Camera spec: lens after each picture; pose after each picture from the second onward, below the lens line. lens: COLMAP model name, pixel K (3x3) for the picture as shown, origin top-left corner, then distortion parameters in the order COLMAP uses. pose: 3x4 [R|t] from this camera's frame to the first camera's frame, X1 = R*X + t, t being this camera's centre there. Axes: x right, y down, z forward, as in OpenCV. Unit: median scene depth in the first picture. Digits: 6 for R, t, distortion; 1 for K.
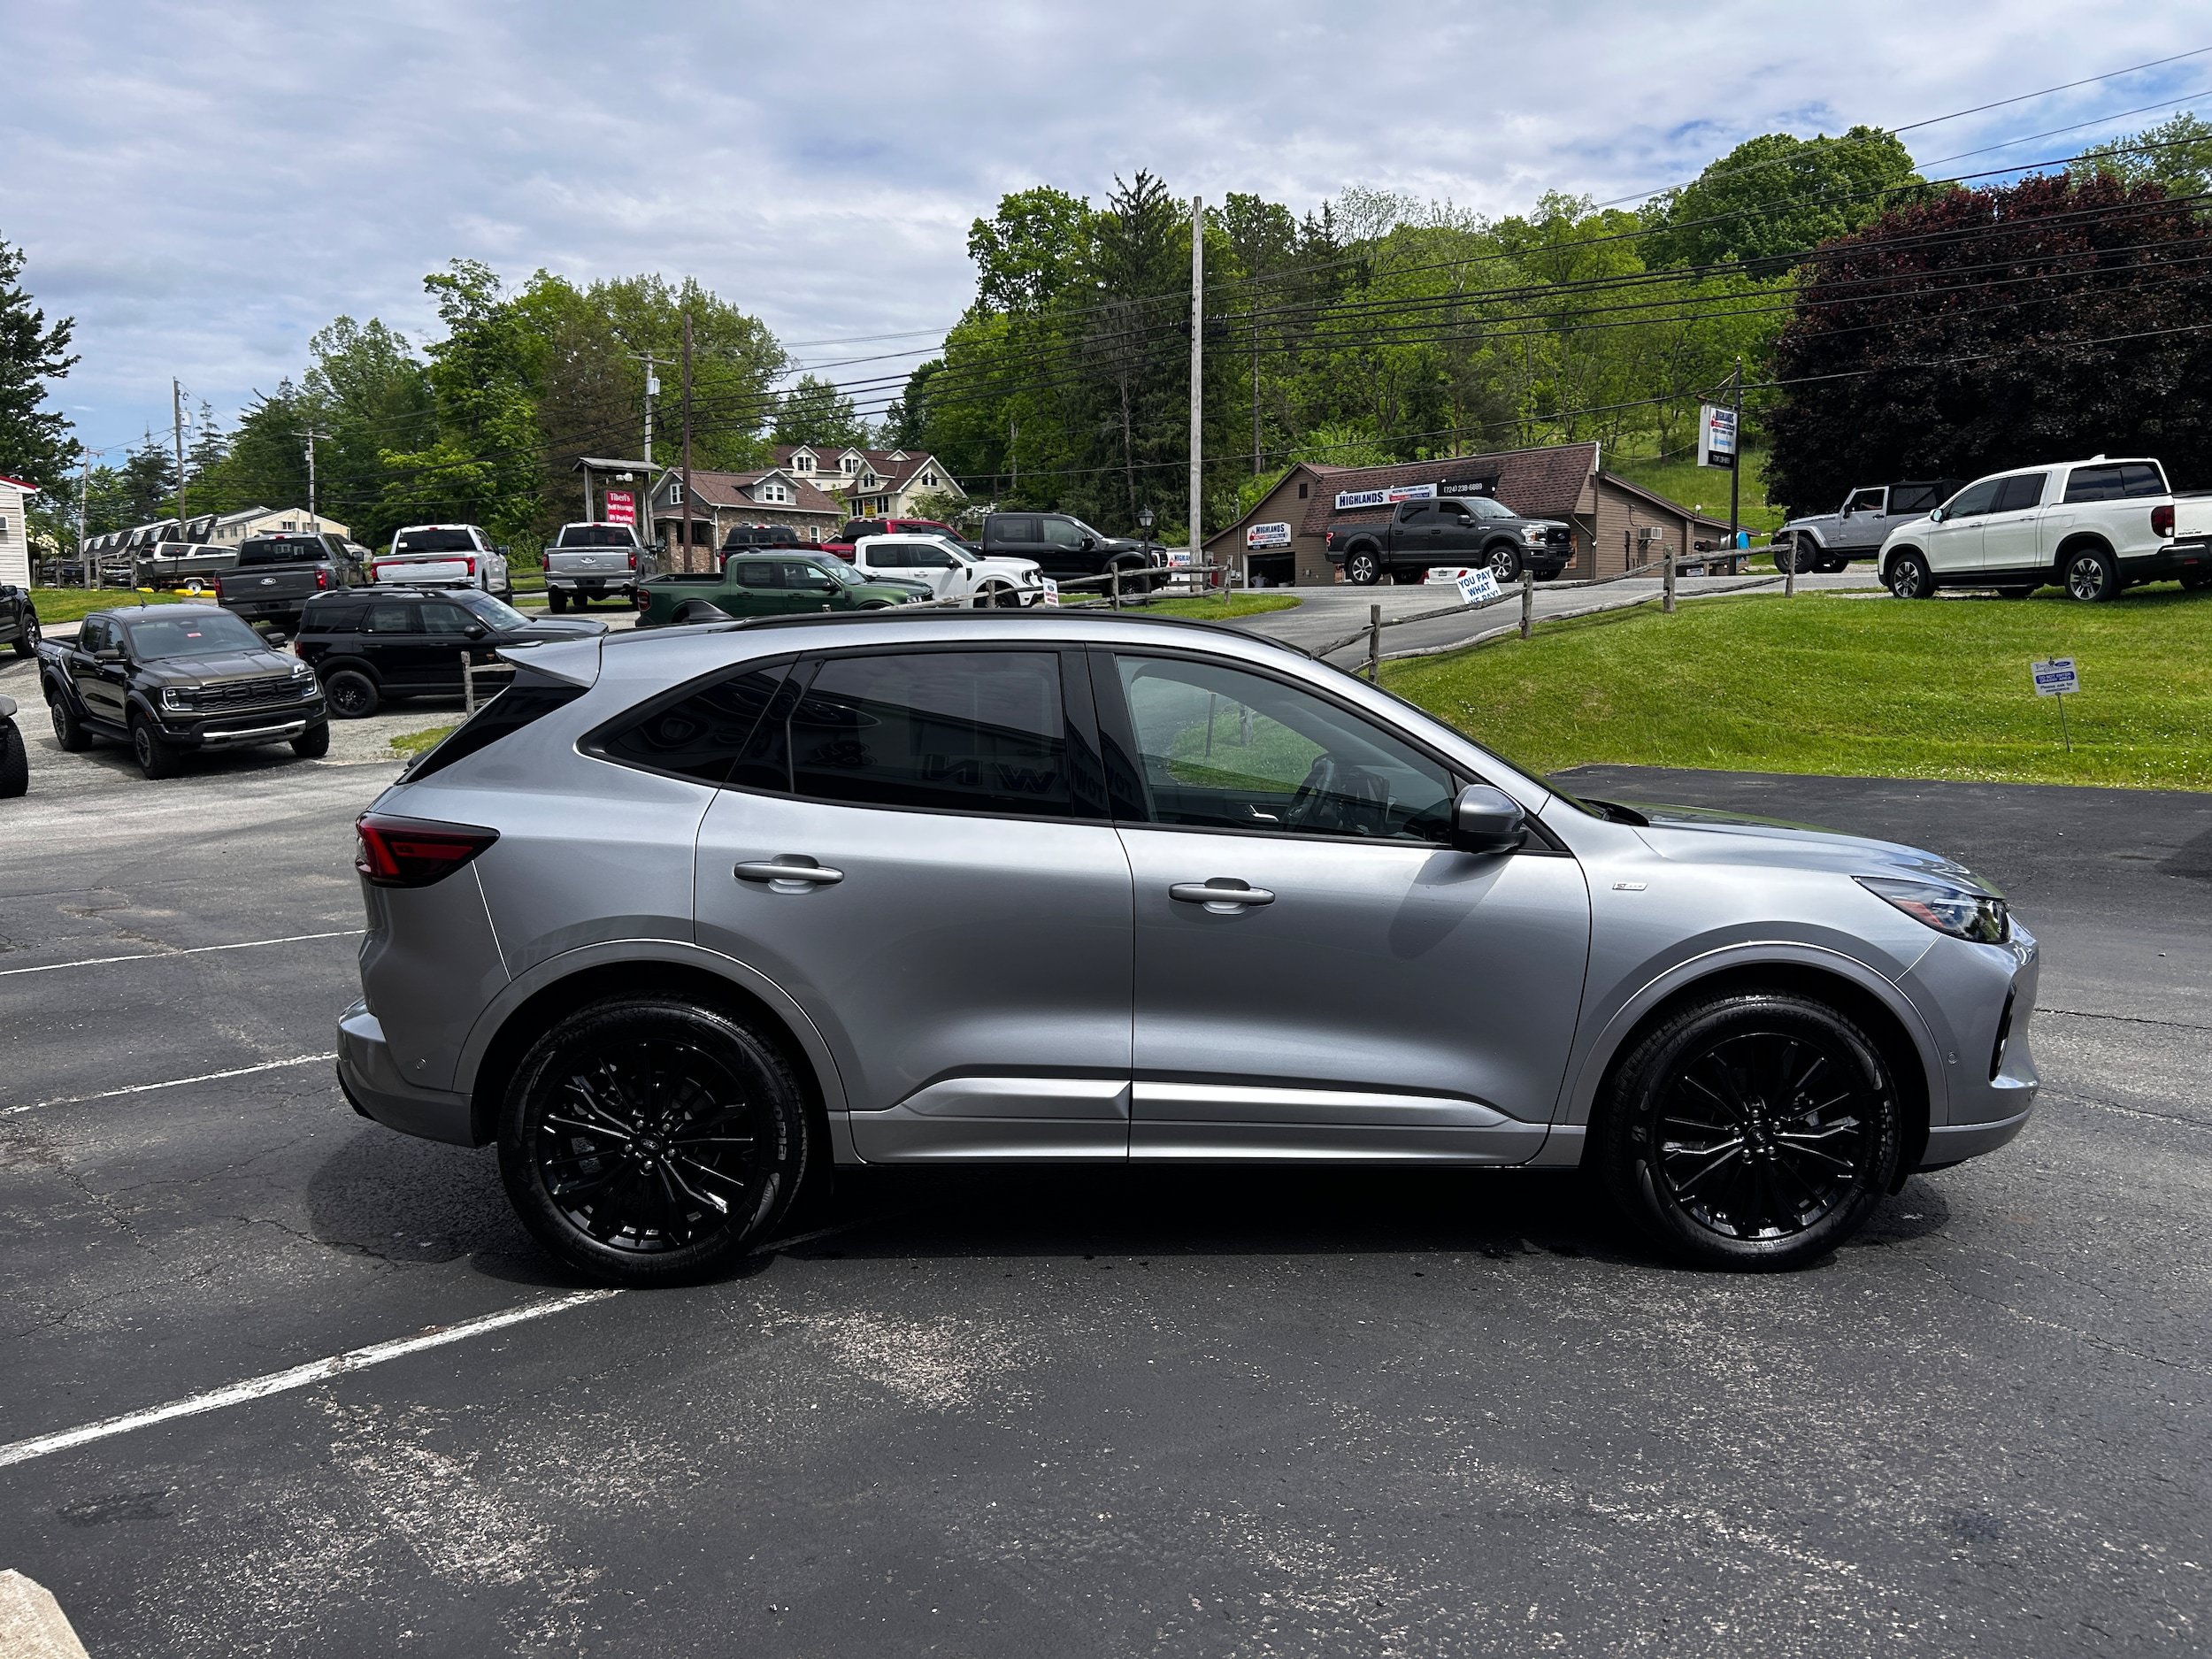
lens RADIAL K [[1663.7, 0, 1109.7], [0, 1663.7, 870.4], [0, 0, 1]] dist [0.060964, -0.074534]
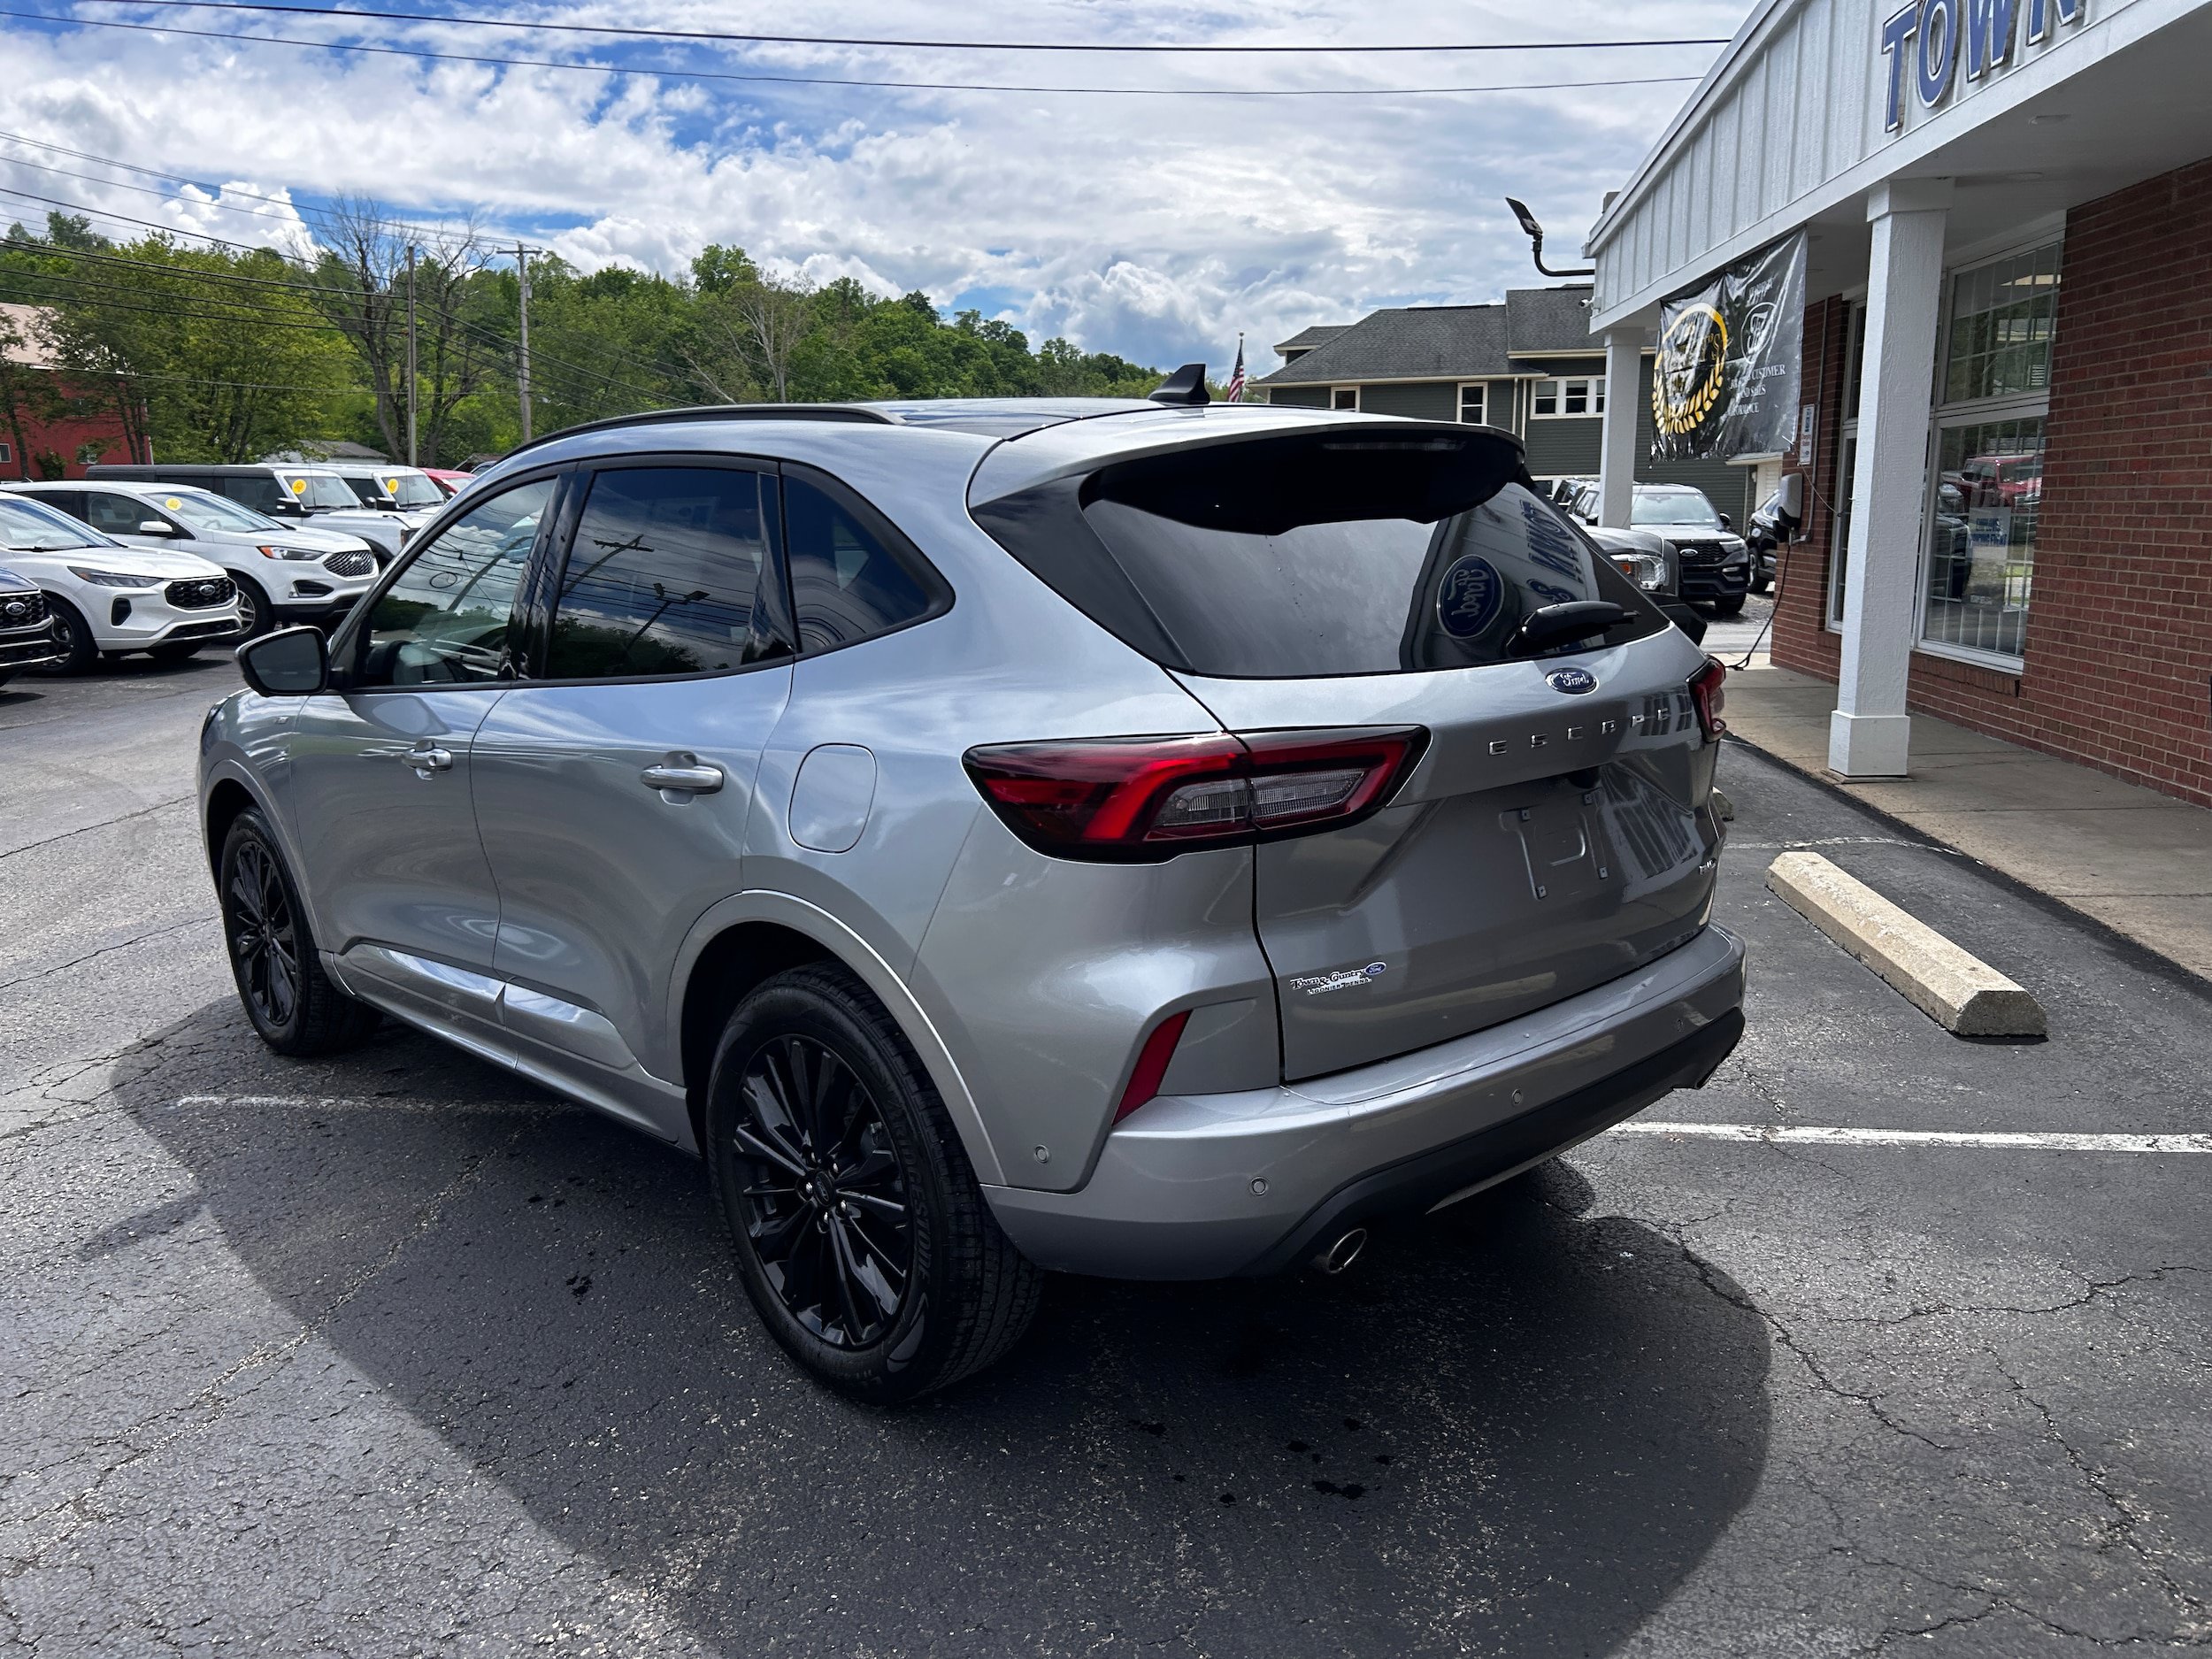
lens RADIAL K [[1672.6, 0, 1099.3], [0, 1672.6, 846.3], [0, 0, 1]] dist [0.046268, -0.051229]
pose [[-0.653015, -0.127070, 0.746608, -0.087440], [0.117281, 0.956964, 0.265451, -0.019003], [-0.748209, 0.260907, -0.610009, 0.175862]]
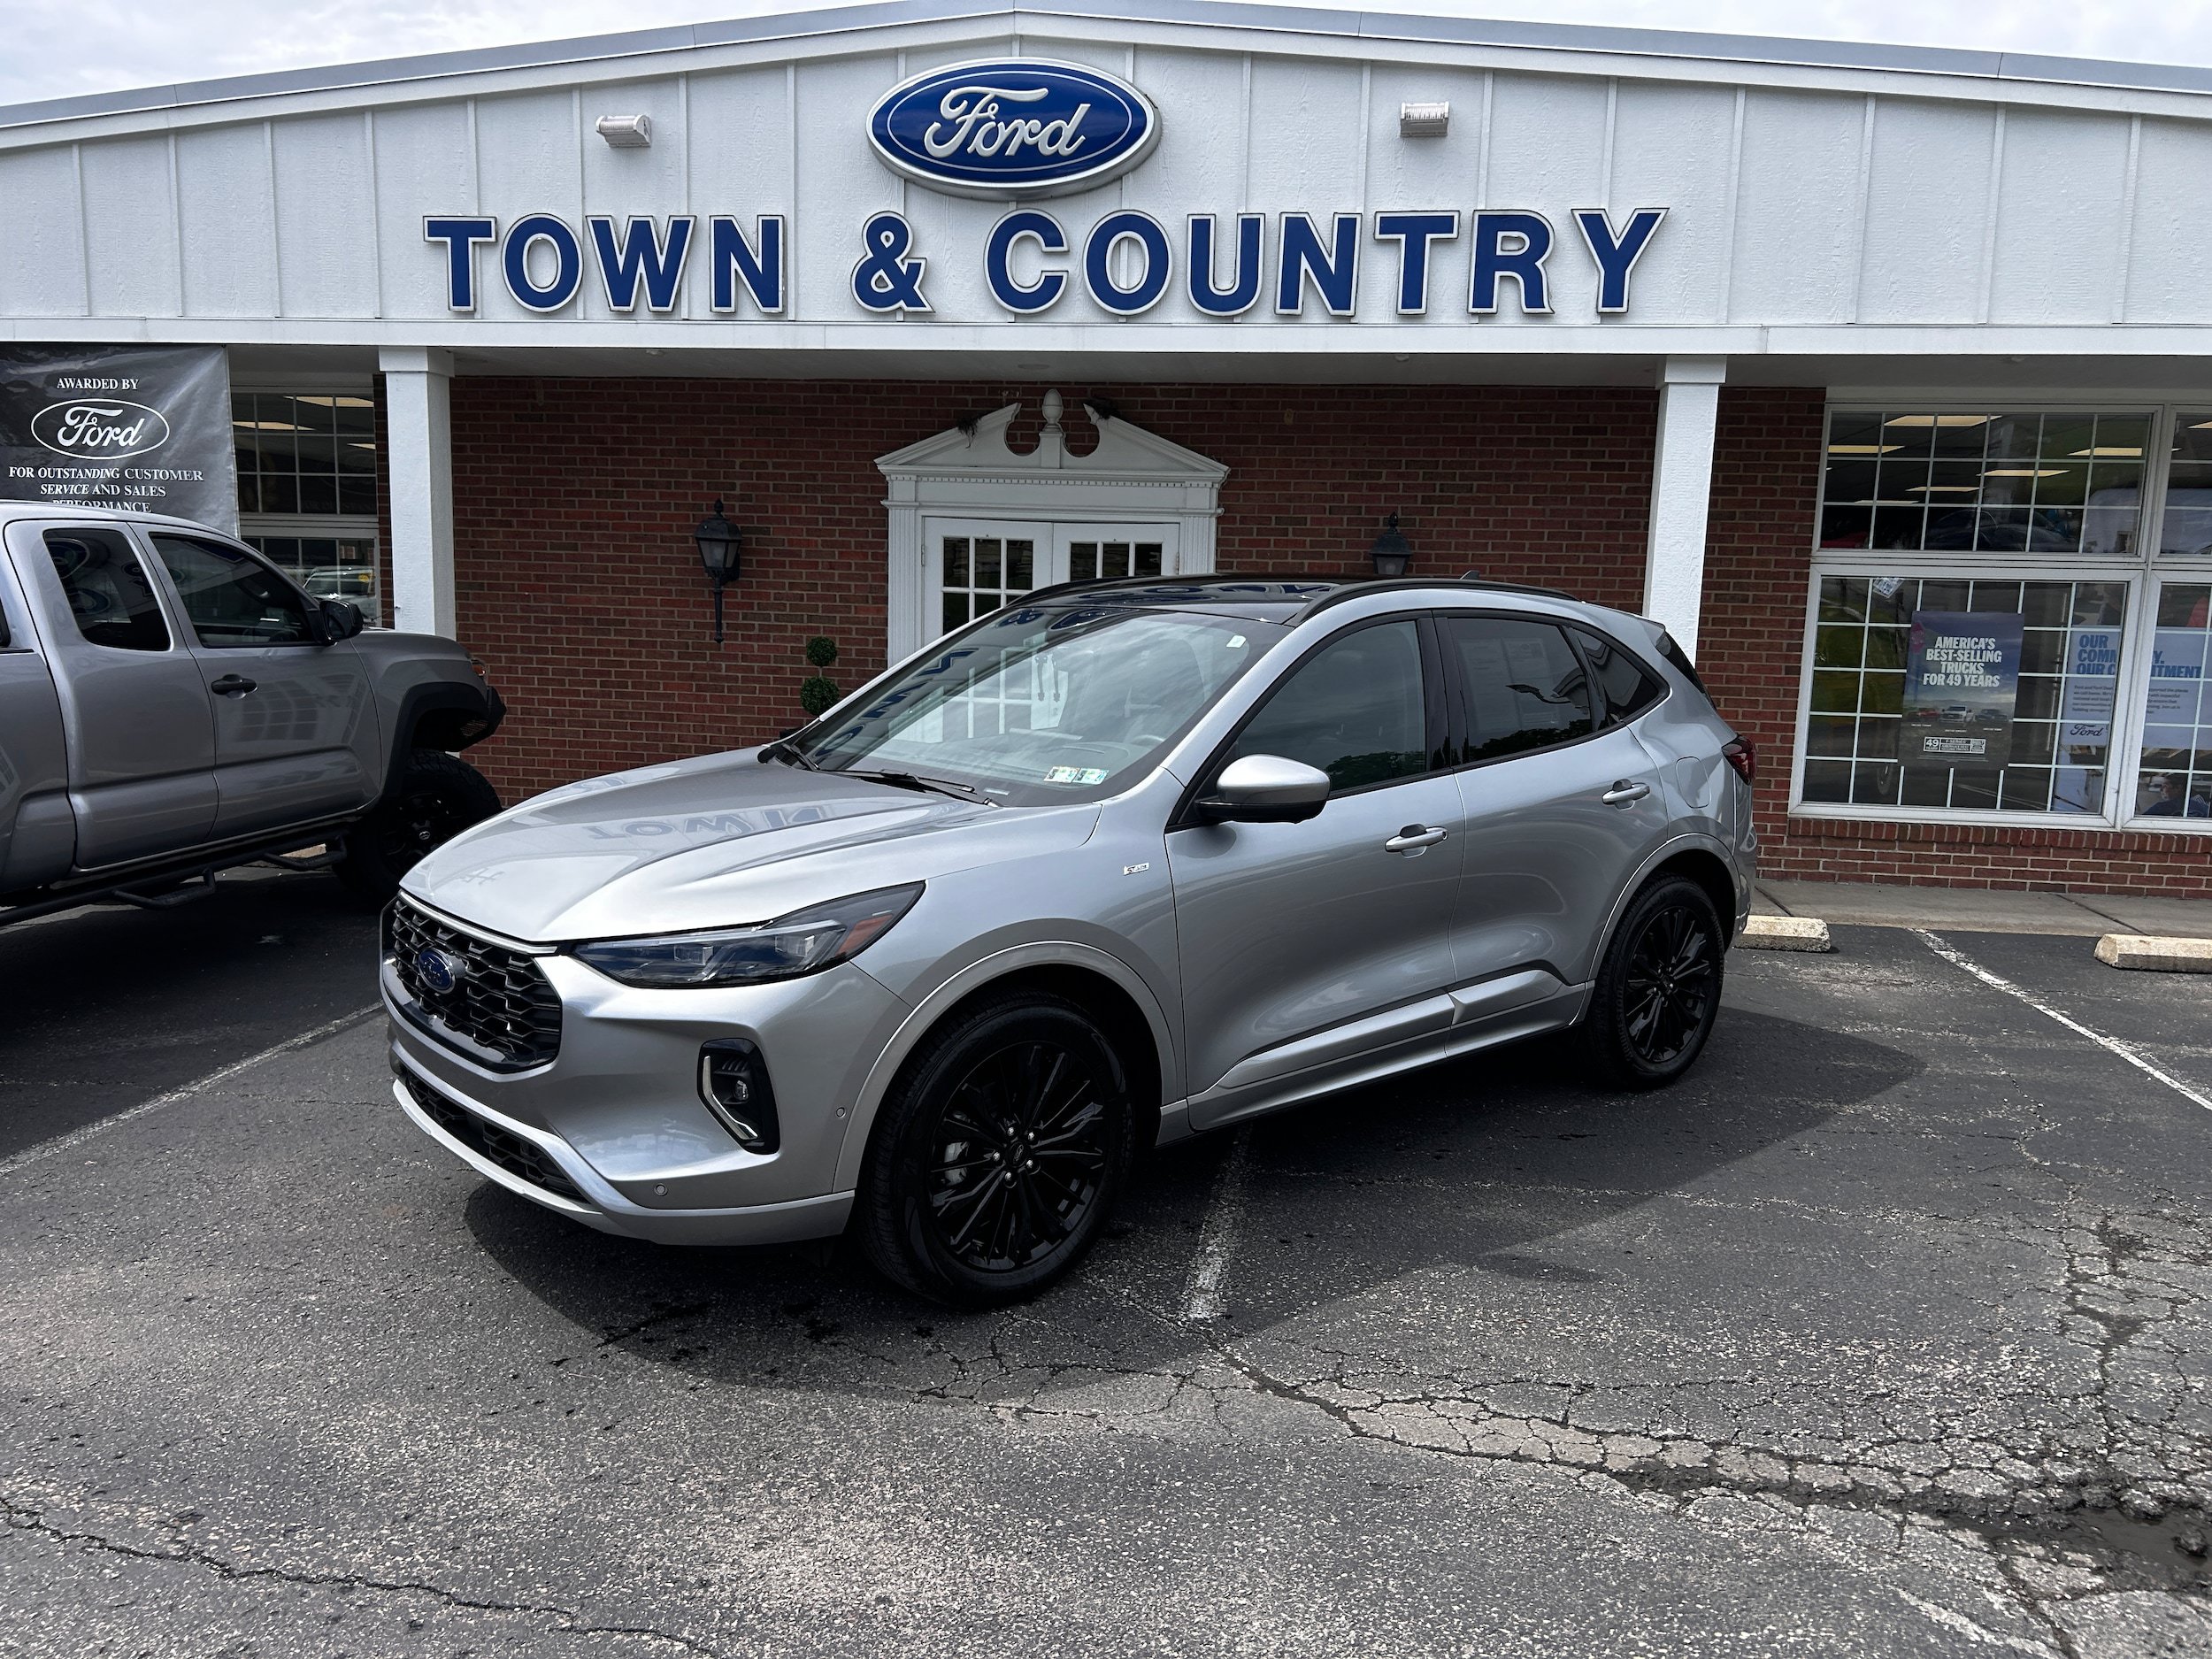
lens RADIAL K [[1655.3, 0, 1100.2], [0, 1655.3, 848.0], [0, 0, 1]] dist [0.051845, -0.056366]
pose [[-0.782987, 0.080030, -0.616868, 0.090999], [-0.093913, 0.965113, 0.244412, -0.028635], [0.614908, 0.249303, -0.748155, 0.217496]]
